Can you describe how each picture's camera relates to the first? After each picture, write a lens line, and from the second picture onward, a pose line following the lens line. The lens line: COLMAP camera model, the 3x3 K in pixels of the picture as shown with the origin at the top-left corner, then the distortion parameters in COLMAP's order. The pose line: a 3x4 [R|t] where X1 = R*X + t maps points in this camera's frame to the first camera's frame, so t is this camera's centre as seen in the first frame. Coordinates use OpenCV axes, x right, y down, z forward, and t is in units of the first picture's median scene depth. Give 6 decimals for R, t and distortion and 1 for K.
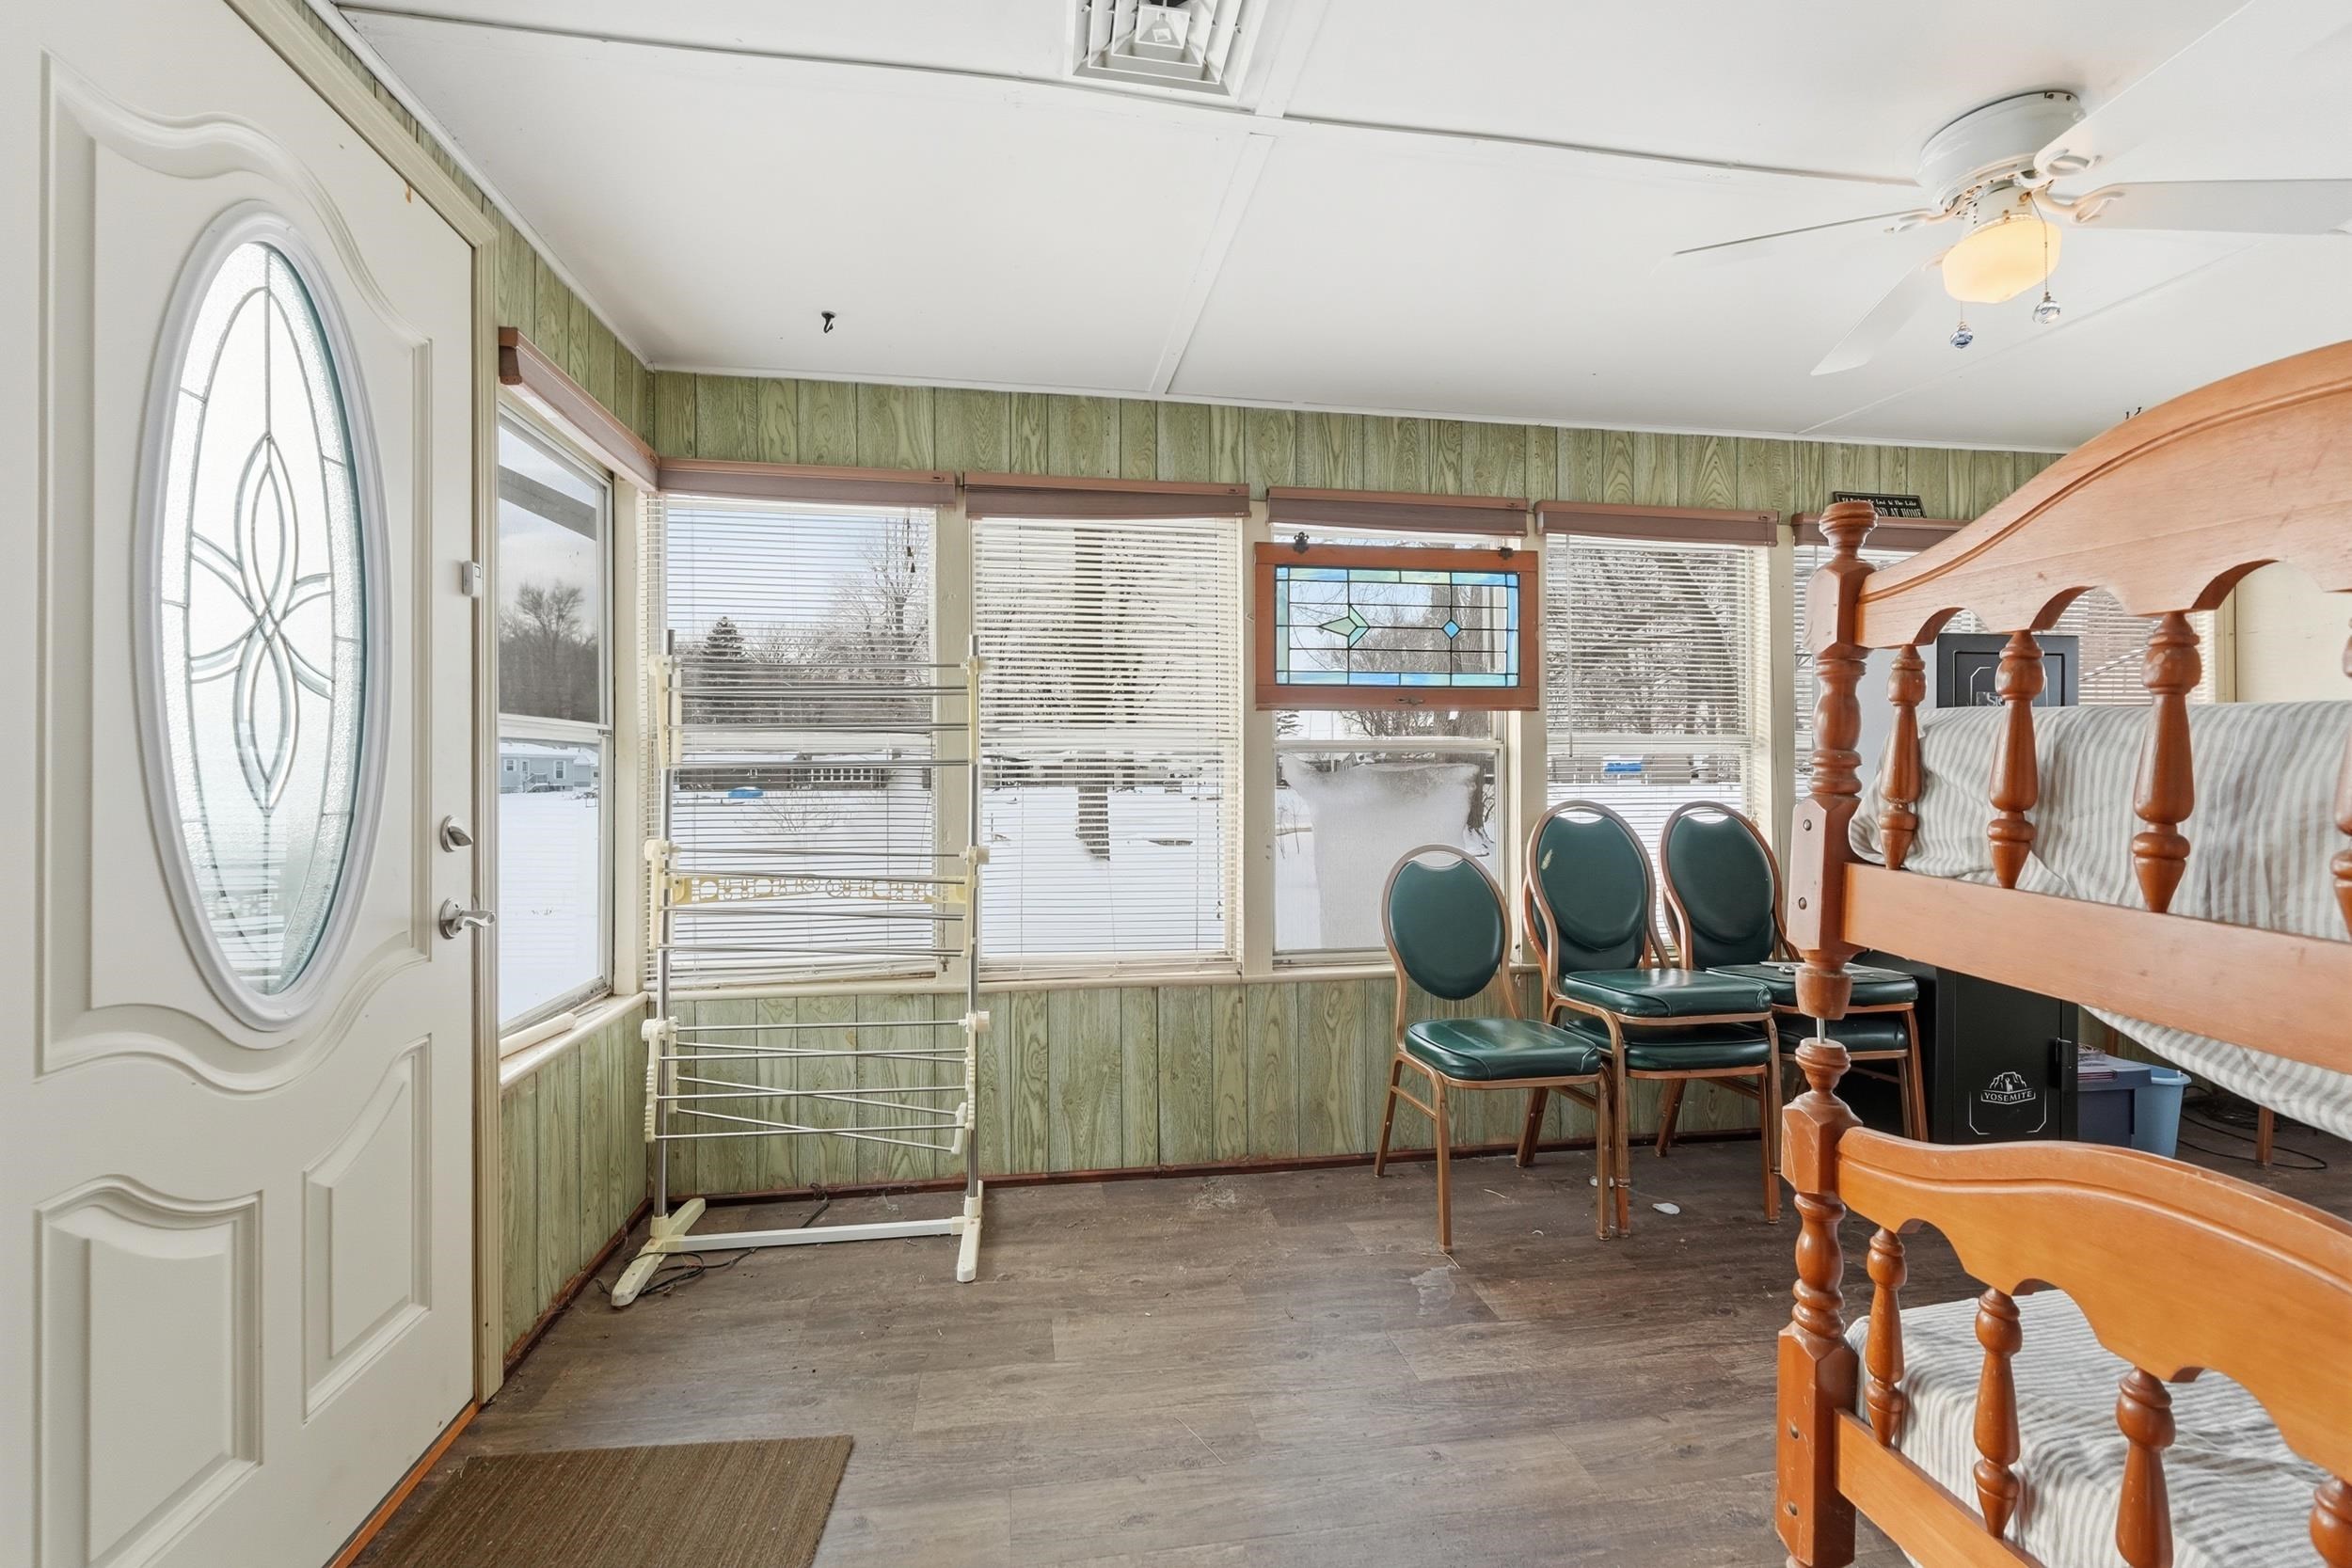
lens RADIAL K [[997.3, 0, 1175.1], [0, 997.3, 780.5], [0, 0, 1]] dist [0.002629, -0.000900]
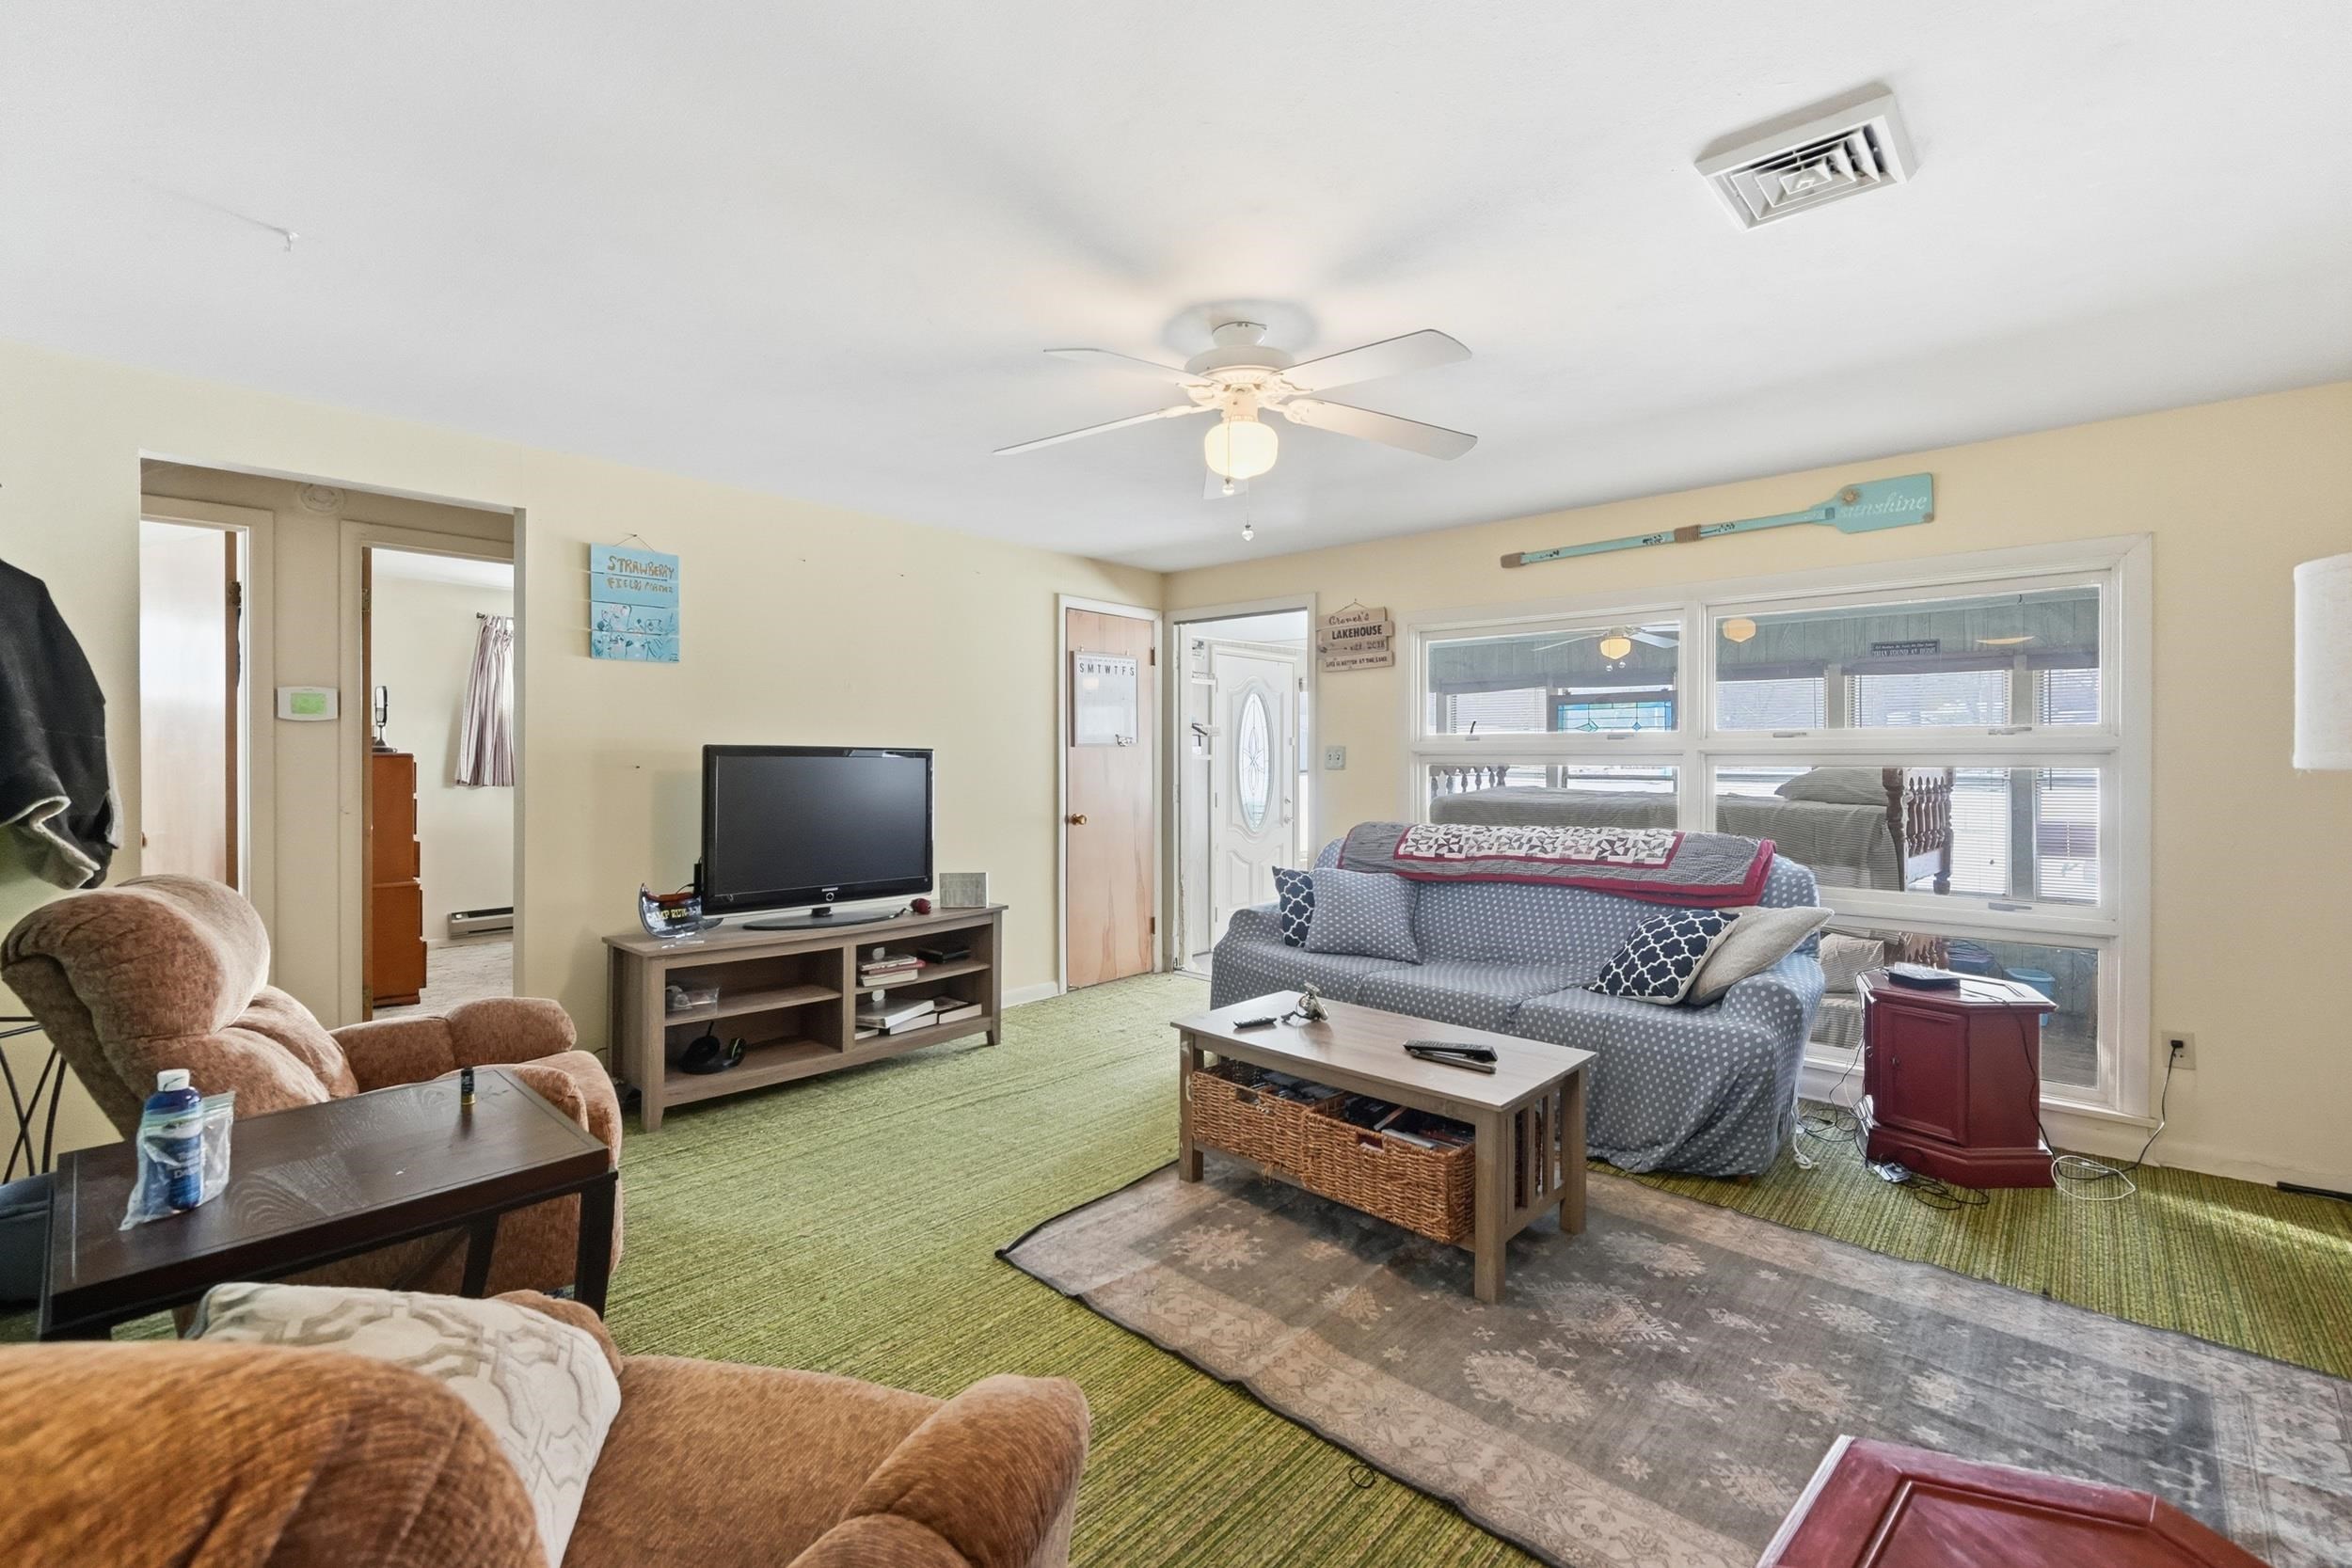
lens RADIAL K [[997.3, 0, 1168.7], [0, 997.3, 767.9], [0, 0, 1]] dist [0.002629, -0.000900]
pose [[0.622827, 0.013537, -0.782243, 1.449669], [-0.006815, 0.999906, 0.011877, -0.080142], [0.782330, -0.002066, 0.622860, -1.310150]]
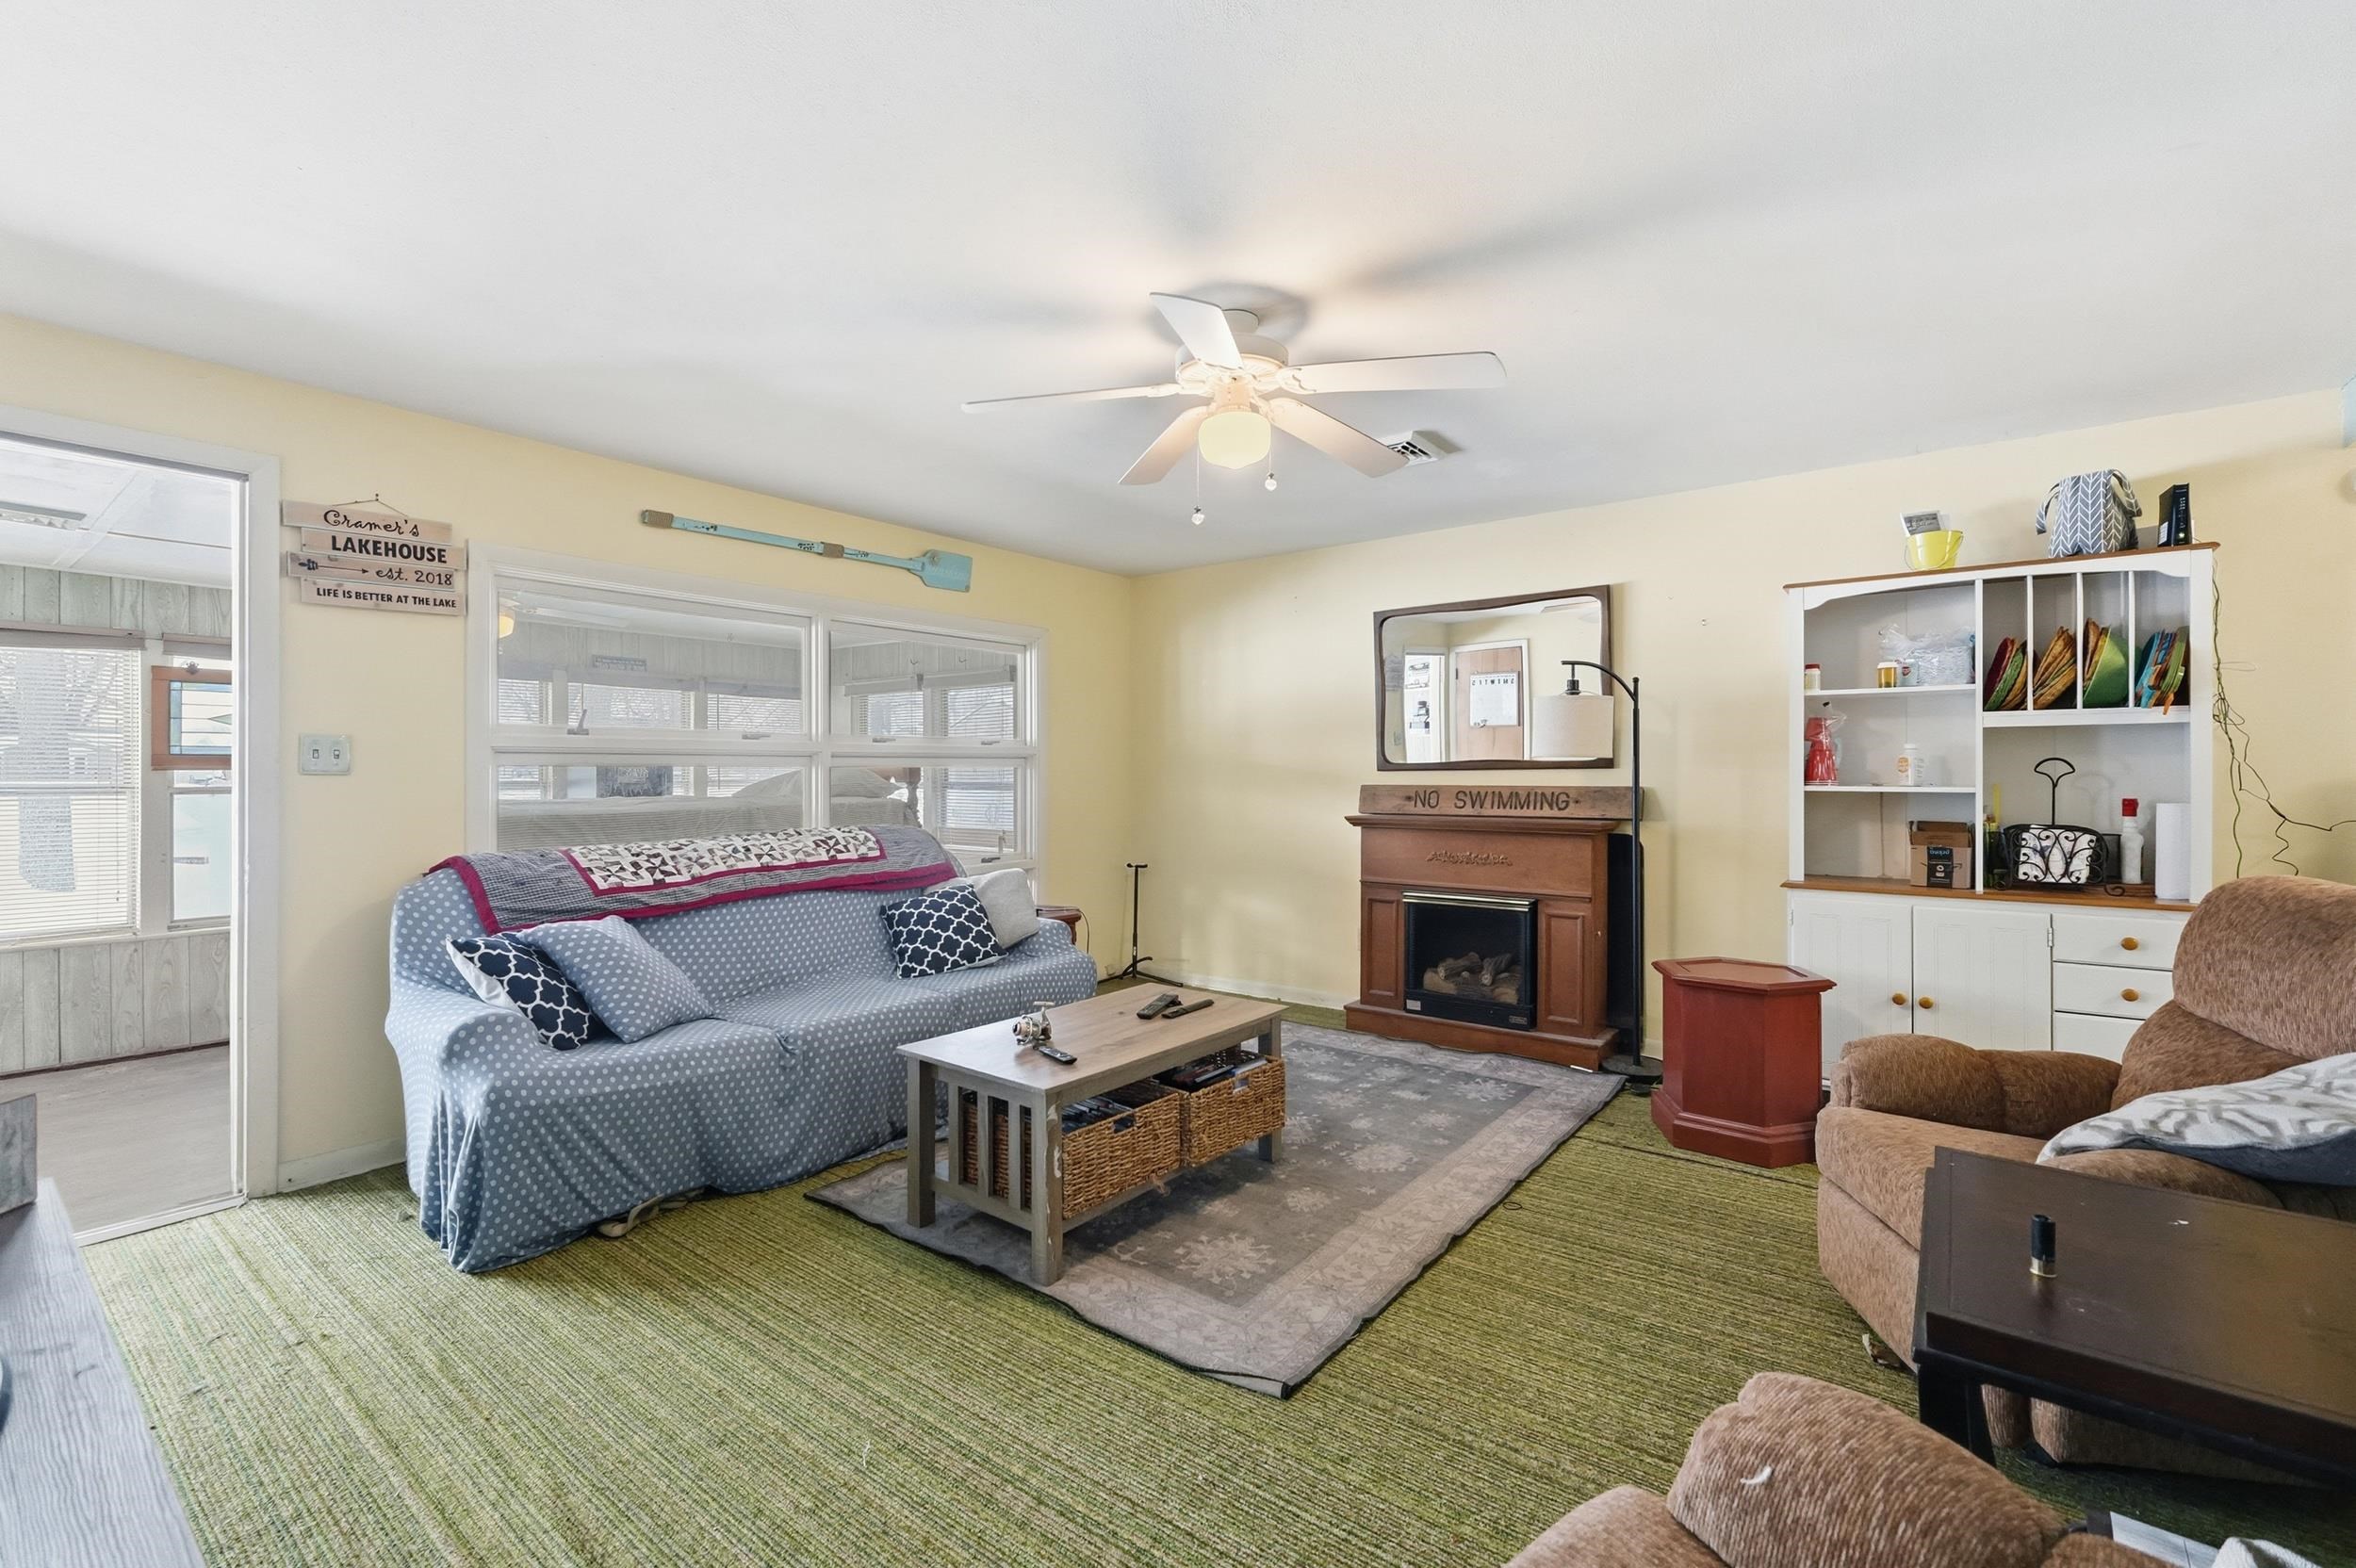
lens RADIAL K [[999.0, 0, 1183.4], [0, 999.0, 772.2], [0, 0, 1]] dist [0.002629, -0.000900]
pose [[0.723946, 0.001396, 0.689855, 0.172009], [0.003487, 0.999978, -0.005683, -0.052309], [-0.689848, 0.006520, 0.723925, -1.319191]]
